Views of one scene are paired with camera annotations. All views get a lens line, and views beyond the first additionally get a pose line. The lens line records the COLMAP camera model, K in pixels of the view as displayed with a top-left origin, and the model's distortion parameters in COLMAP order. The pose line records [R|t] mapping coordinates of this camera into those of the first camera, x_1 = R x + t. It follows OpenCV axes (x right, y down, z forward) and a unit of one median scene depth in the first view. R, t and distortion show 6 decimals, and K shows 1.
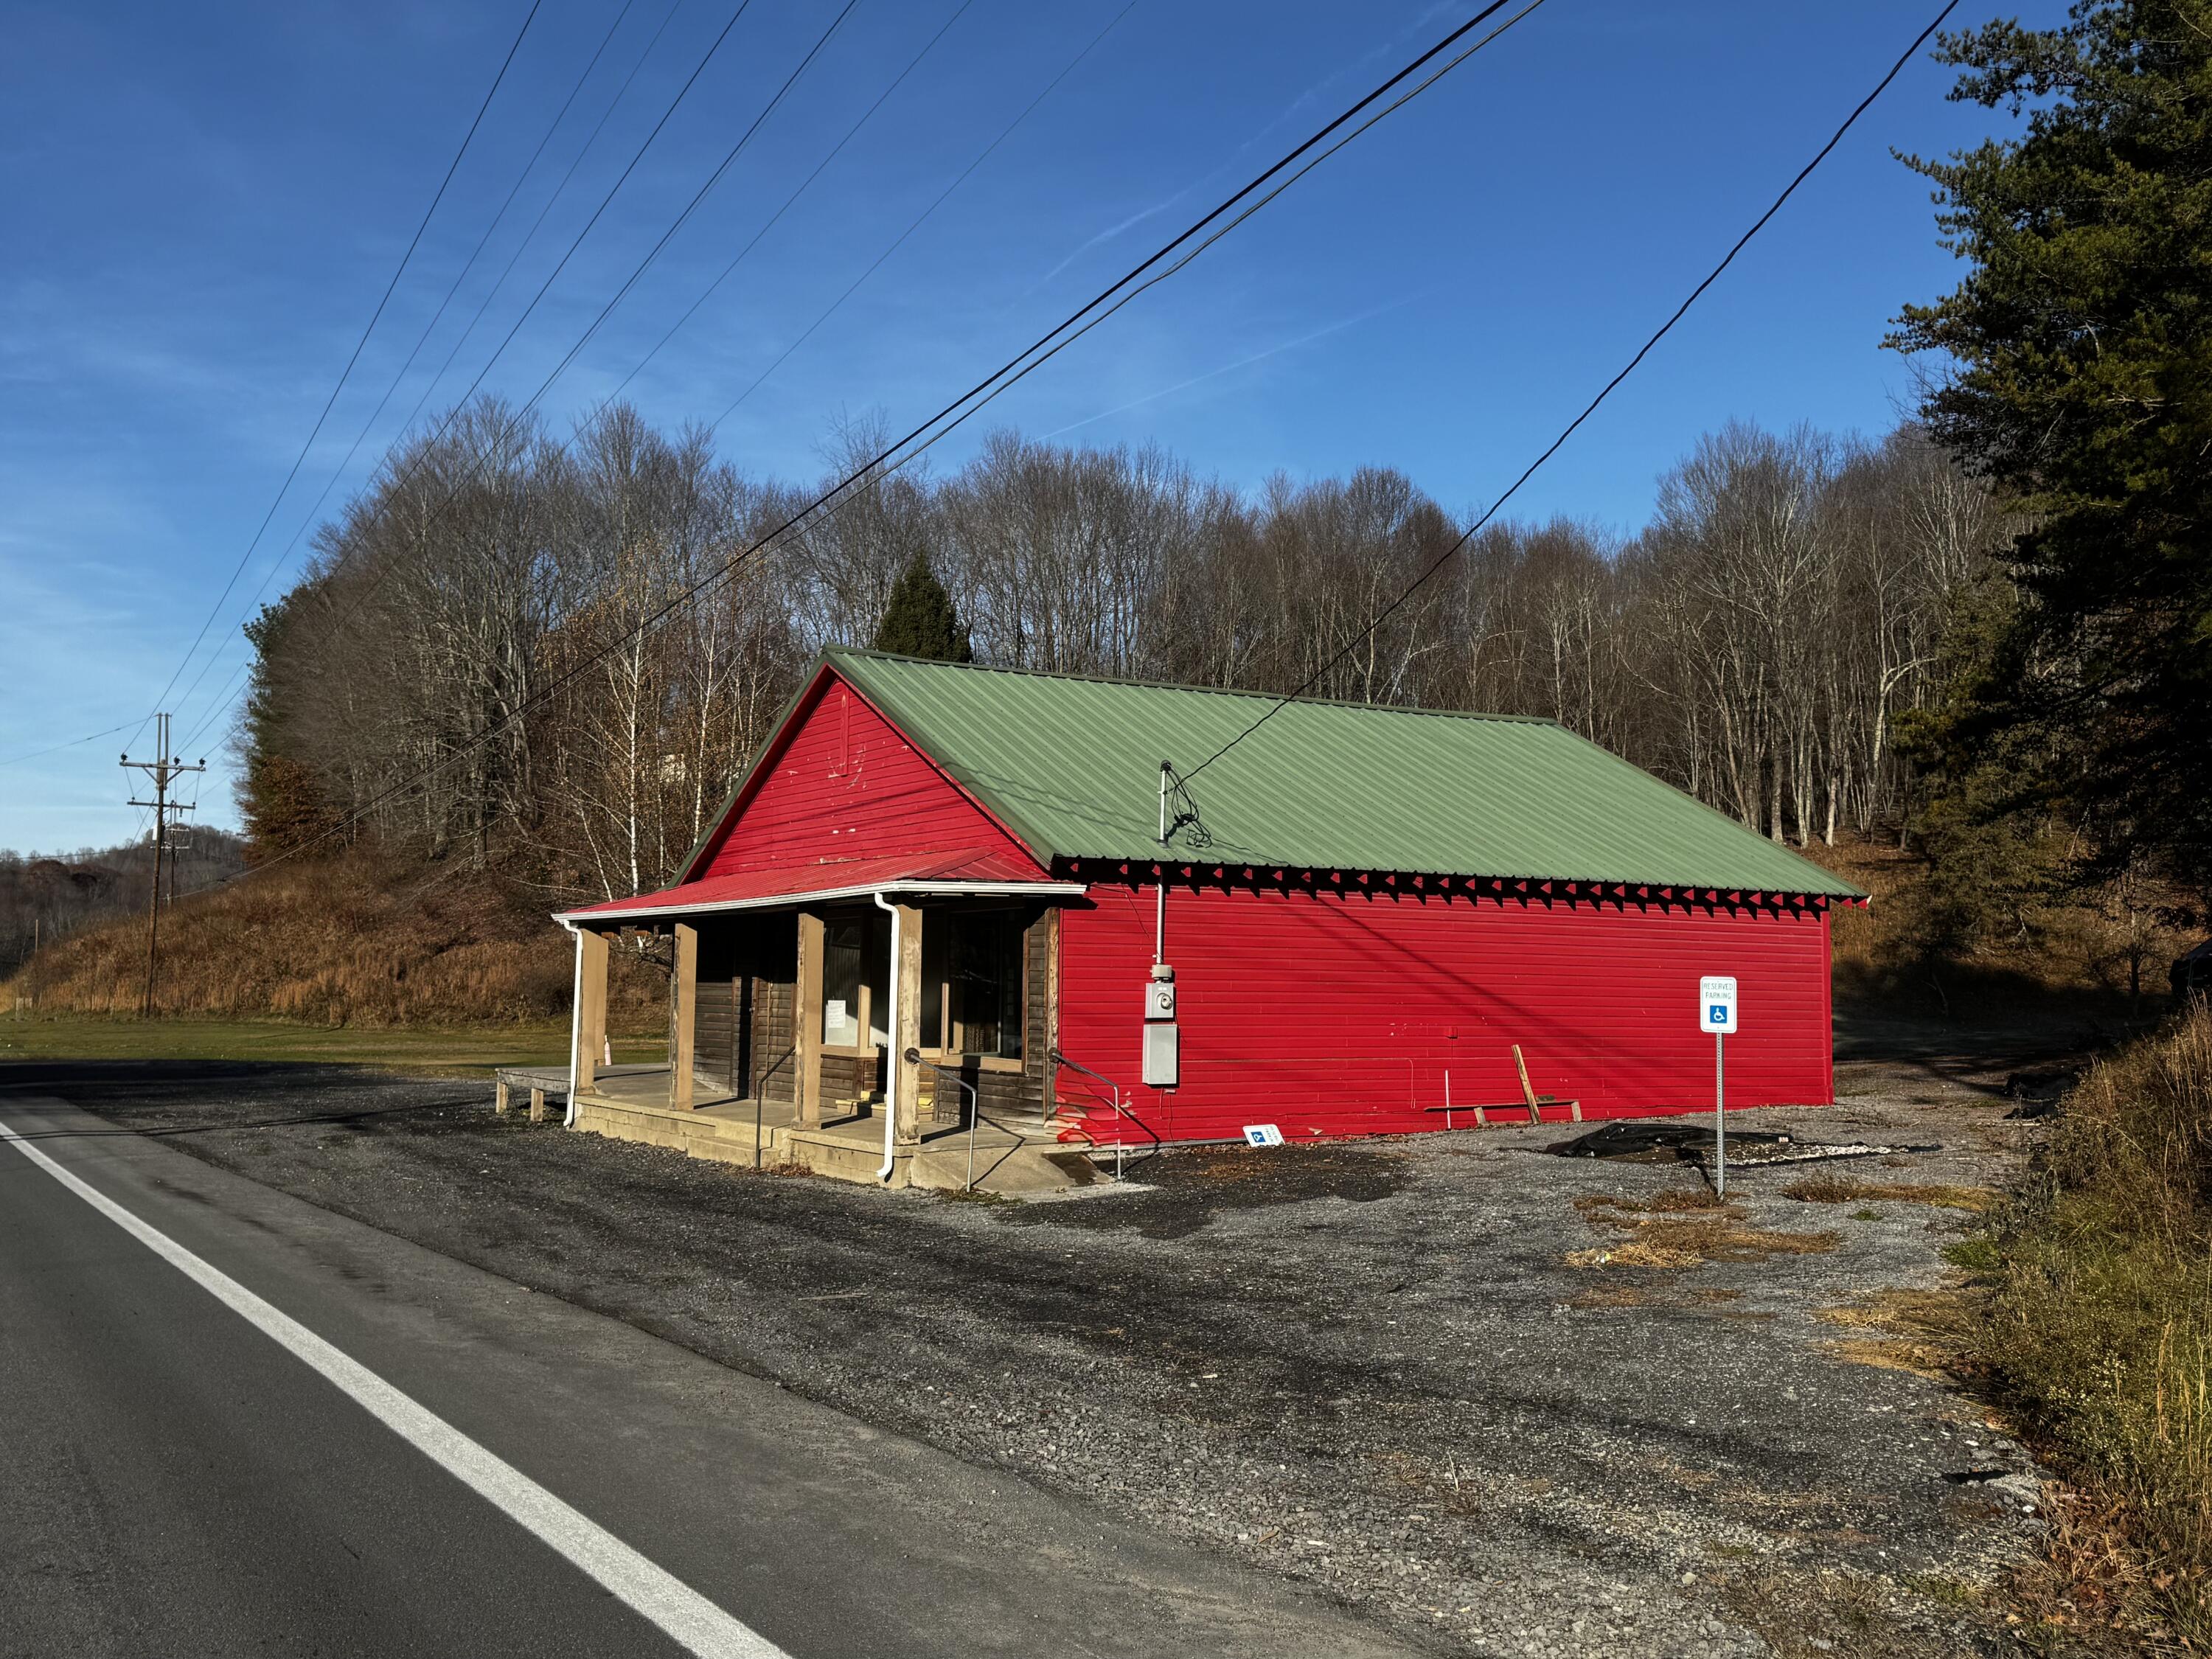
lens RADIAL K [[2140.1, 0, 1106.0], [0, 2140.1, 829.5], [0, 0, 1]] dist [0.118059, -0.001388]
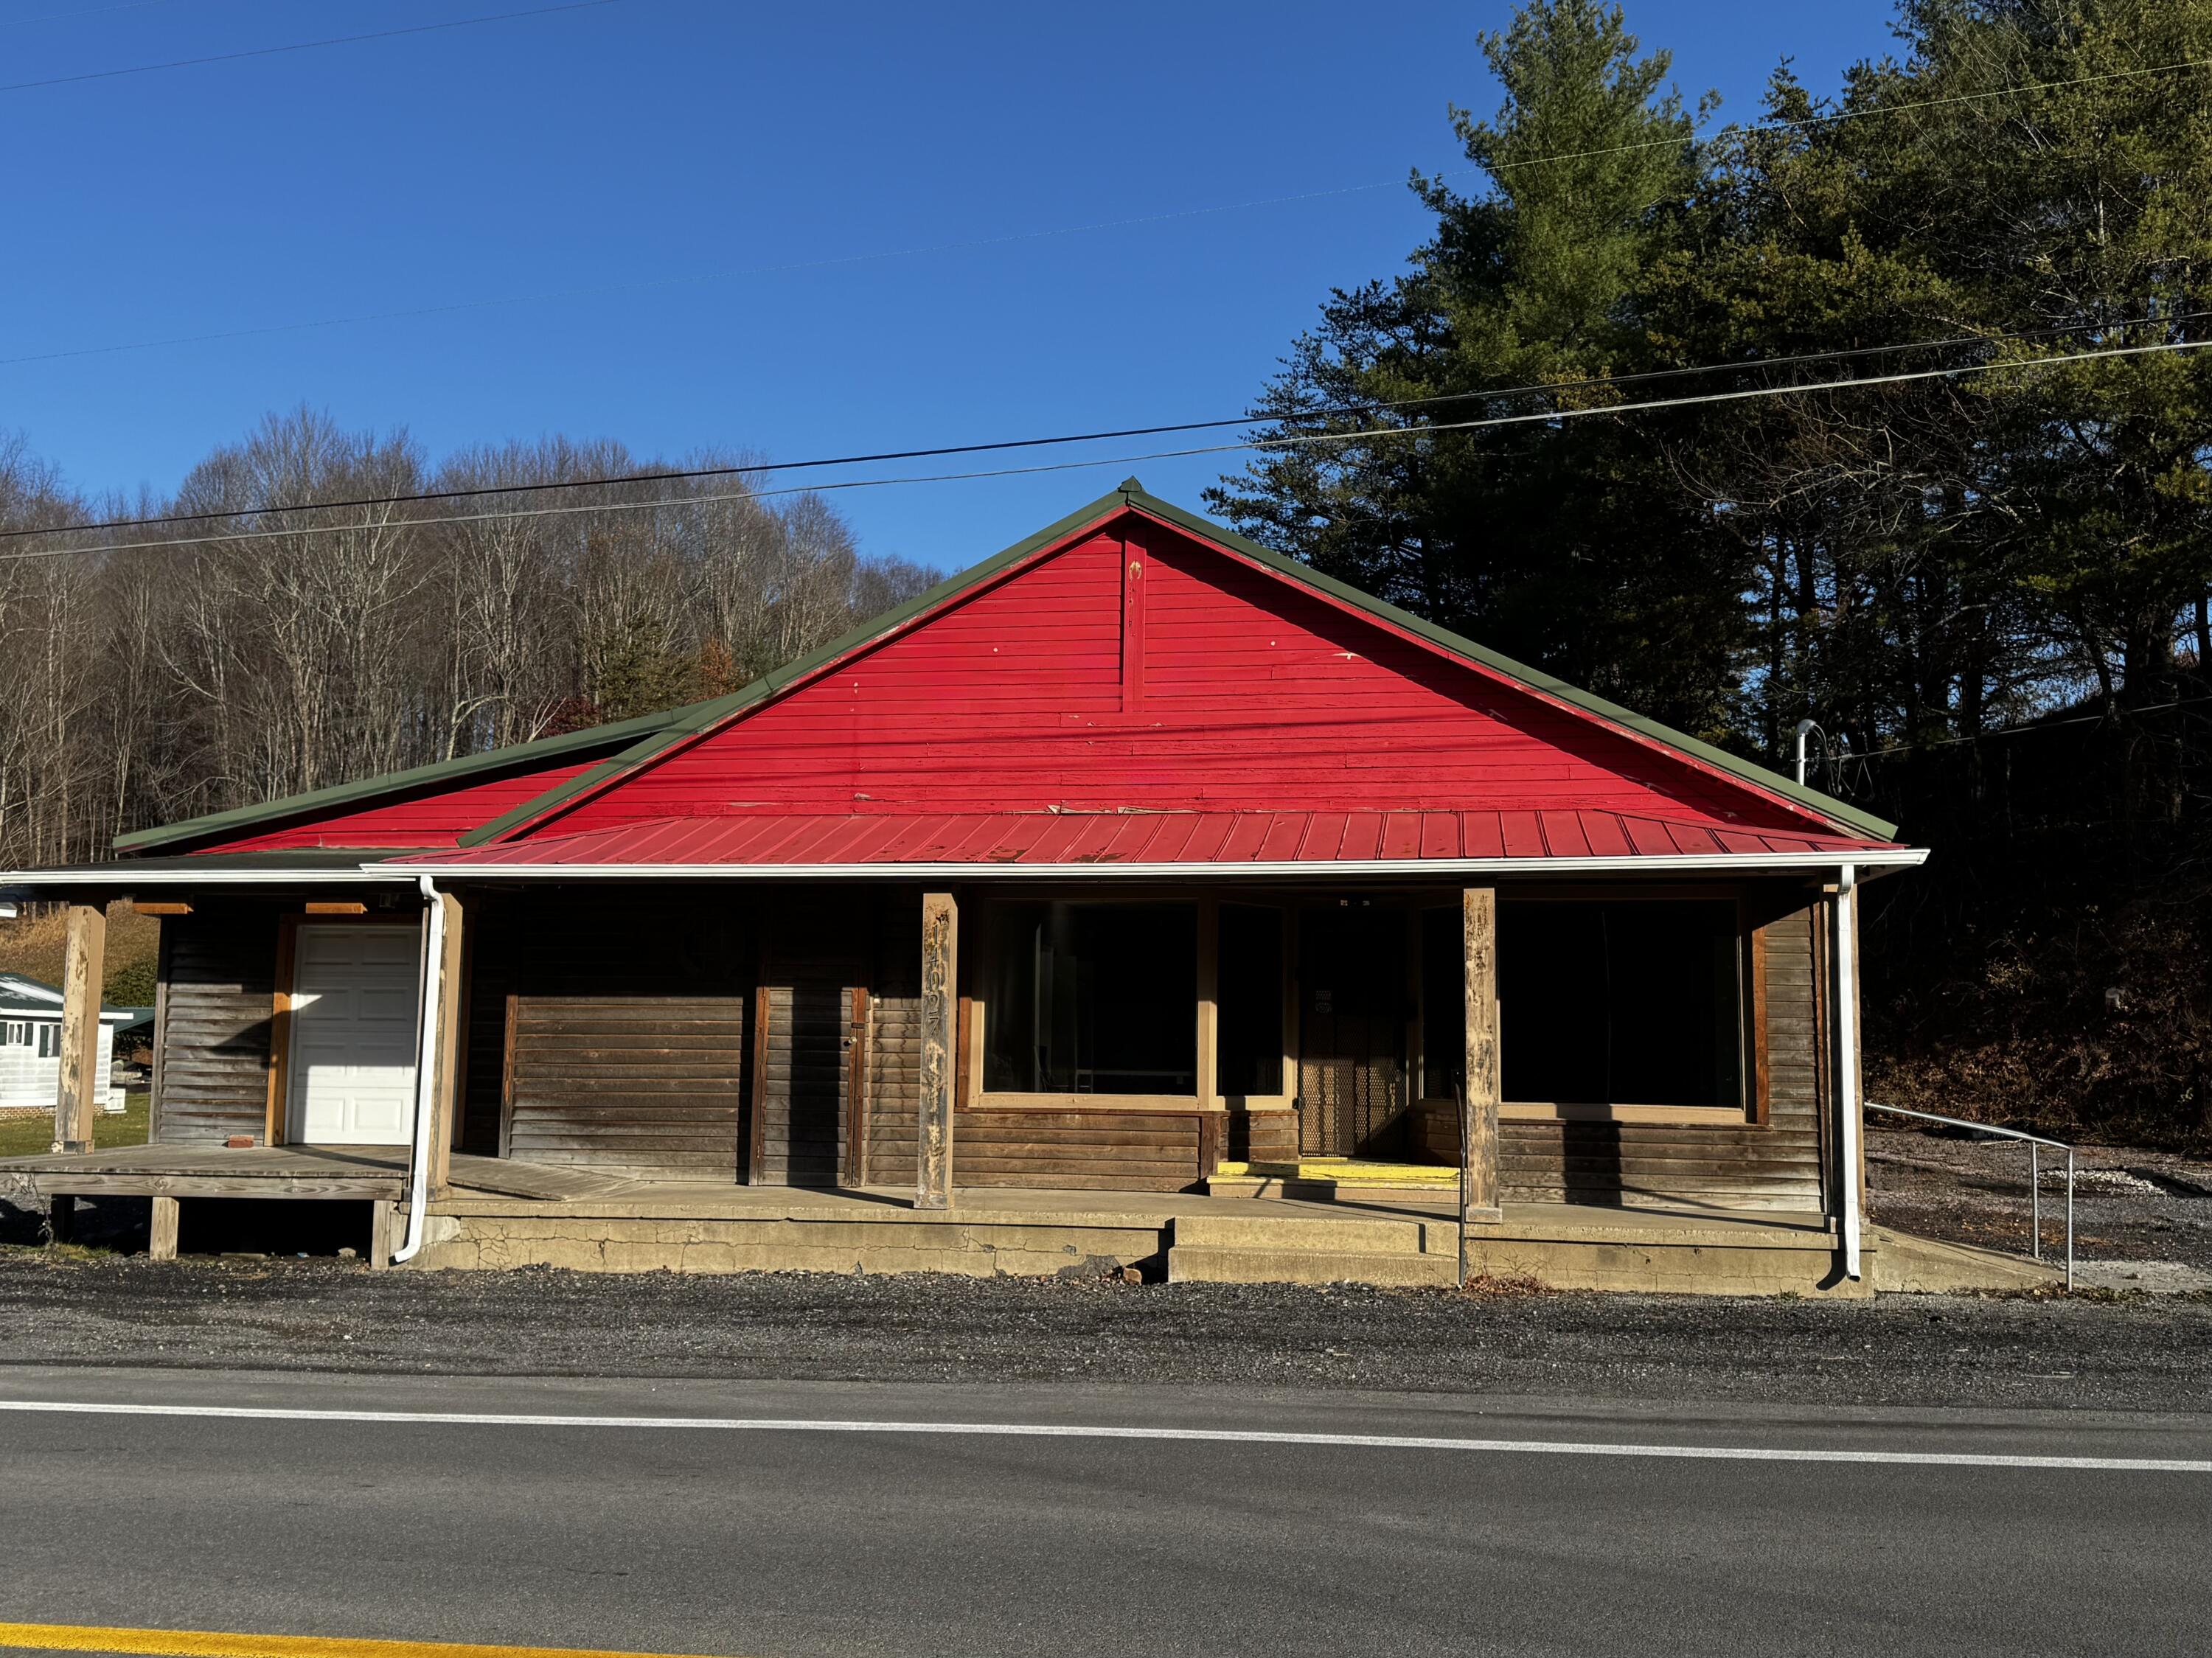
lens RADIAL K [[2139.9, 0, 1106.0], [0, 2139.9, 829.0], [0, 0, 1]] dist [0.118059, -0.001388]
pose [[0.656450, 0.077435, 0.750384, -0.729826], [-0.058990, 0.996941, -0.051272, 0.063794], [-0.752059, -0.010608, 0.659010, 0.682395]]
